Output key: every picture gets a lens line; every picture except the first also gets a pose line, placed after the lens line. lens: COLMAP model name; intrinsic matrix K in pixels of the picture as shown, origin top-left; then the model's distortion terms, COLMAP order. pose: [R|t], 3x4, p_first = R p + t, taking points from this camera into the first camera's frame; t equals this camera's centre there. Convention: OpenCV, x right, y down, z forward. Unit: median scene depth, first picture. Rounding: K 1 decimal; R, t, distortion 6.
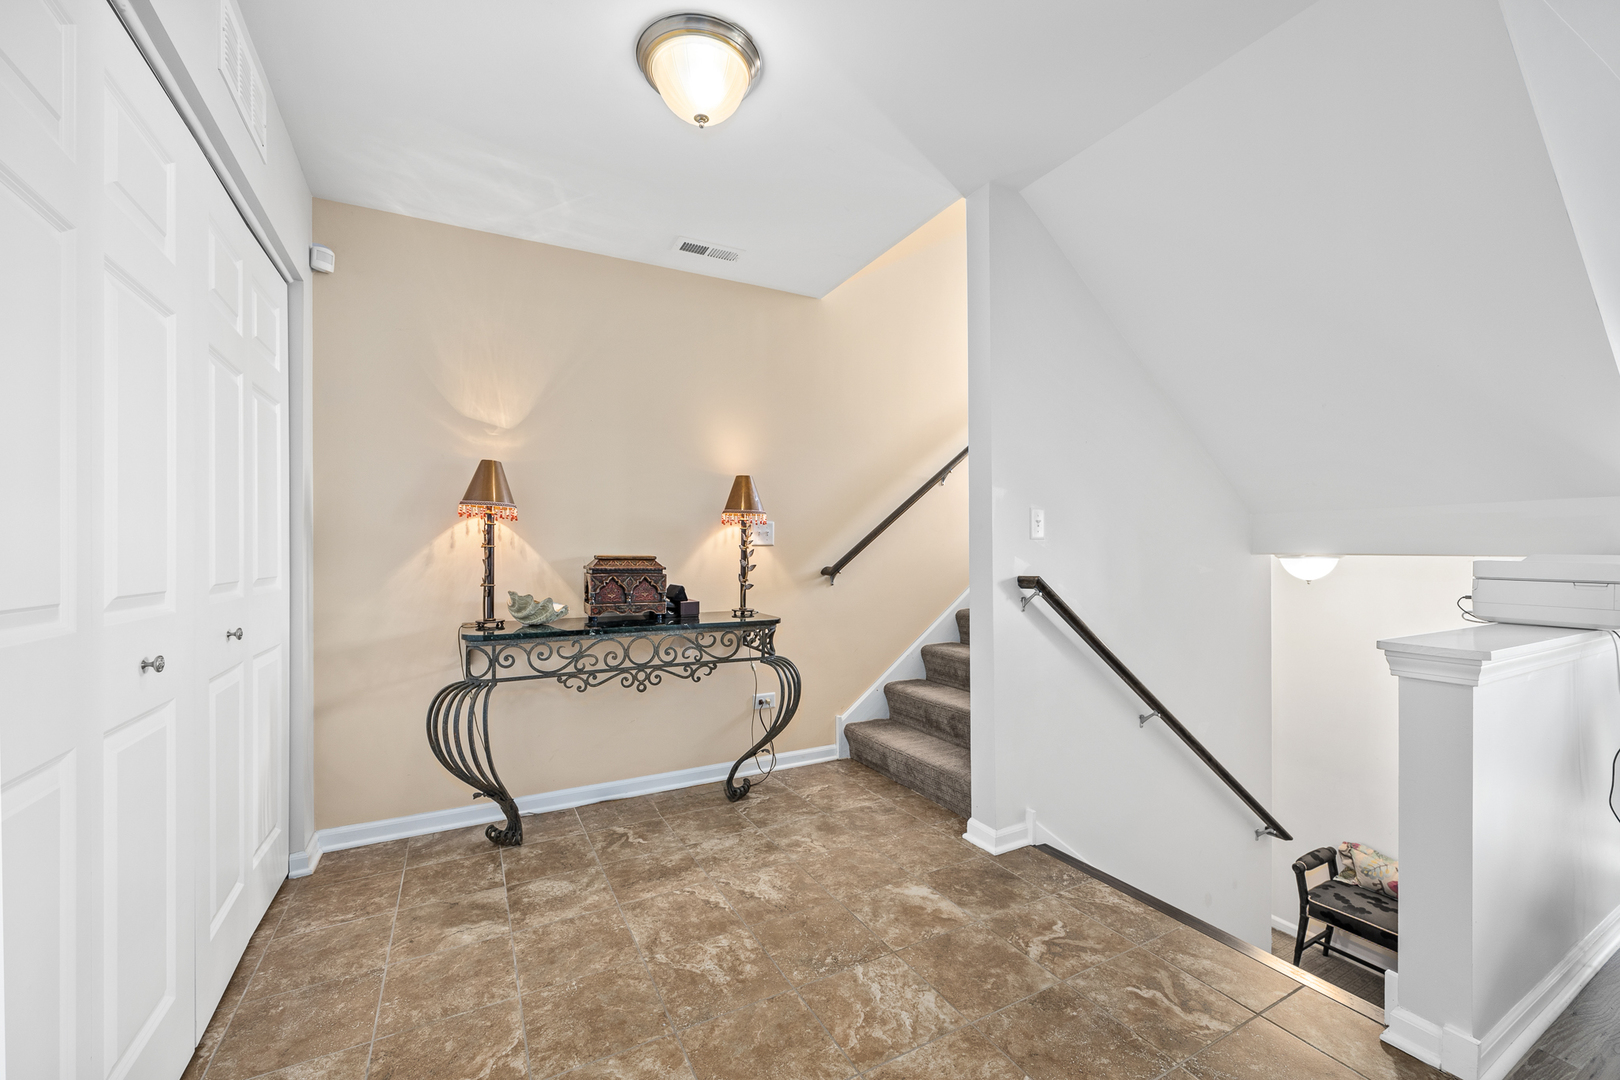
lens RADIAL K [[652.0, 0, 816.5], [0, 652.0, 545.4], [0, 0, 1]] dist [-0.004288, 0.000495]
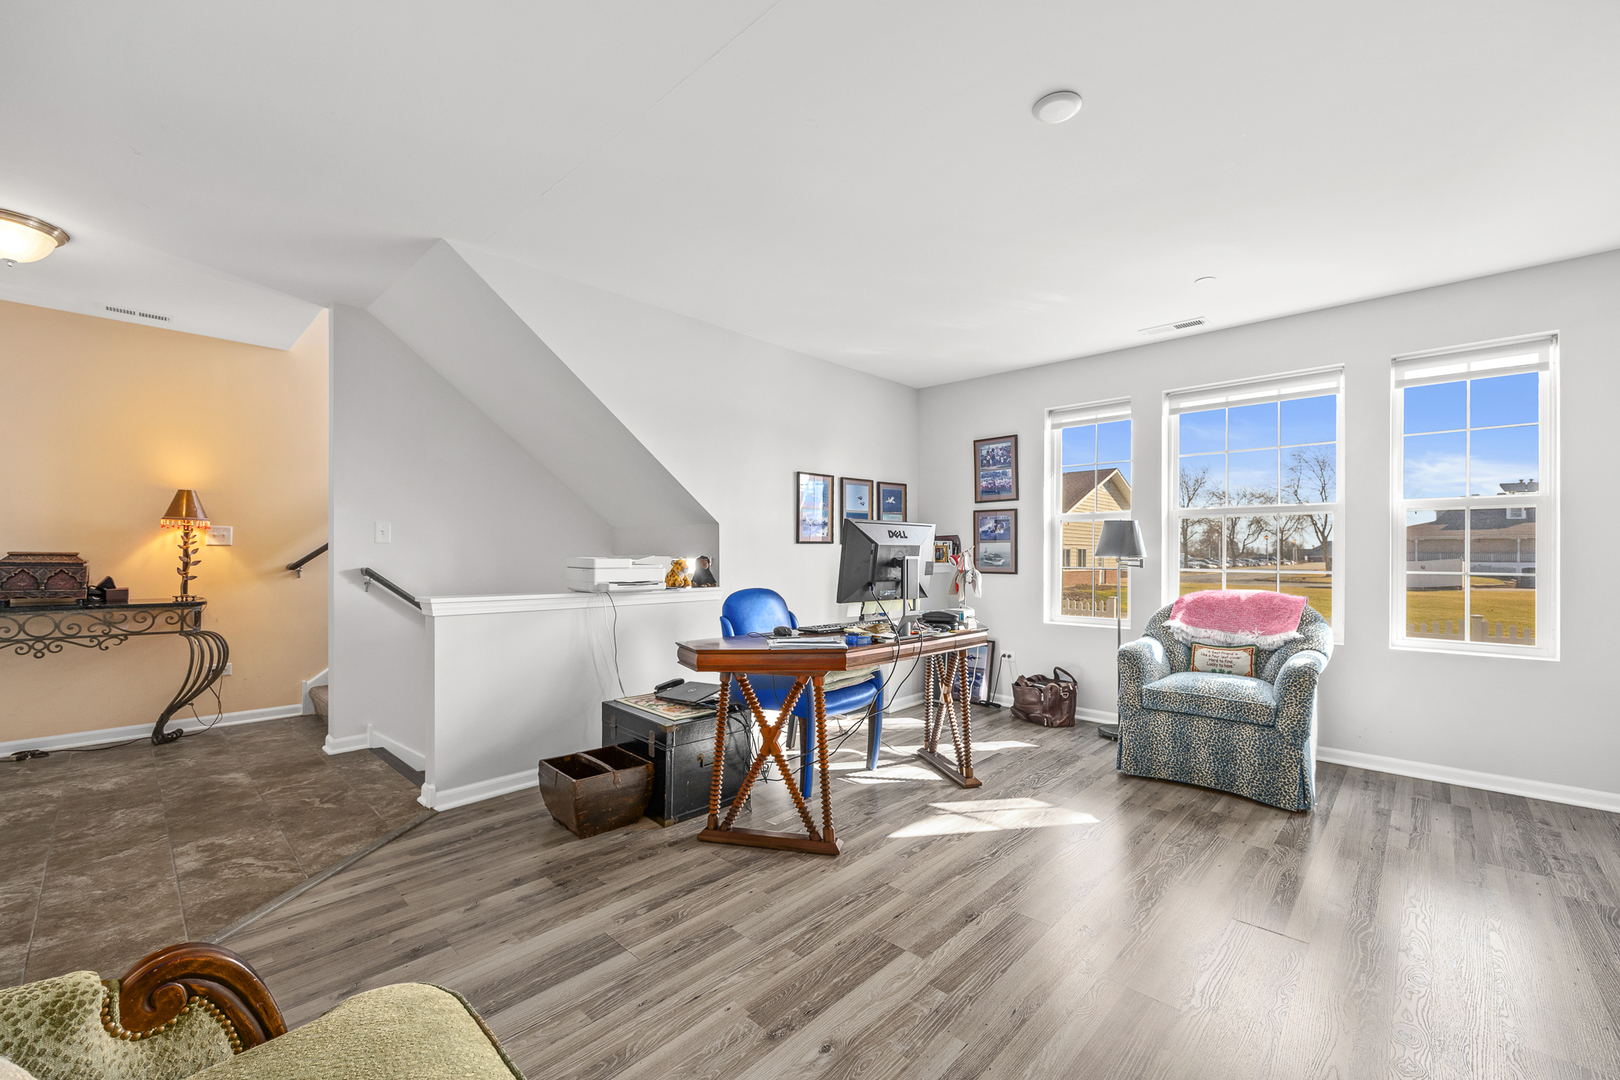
lens RADIAL K [[652.0, 0, 812.4], [0, 652.0, 547.0], [0, 0, 1]] dist [-0.004288, 0.000495]
pose [[0.948879, 0.011236, 0.315441, 0.730990], [-0.009447, 0.999929, -0.007199, 0.001049], [-0.315500, 0.003851, 0.948918, -0.655964]]
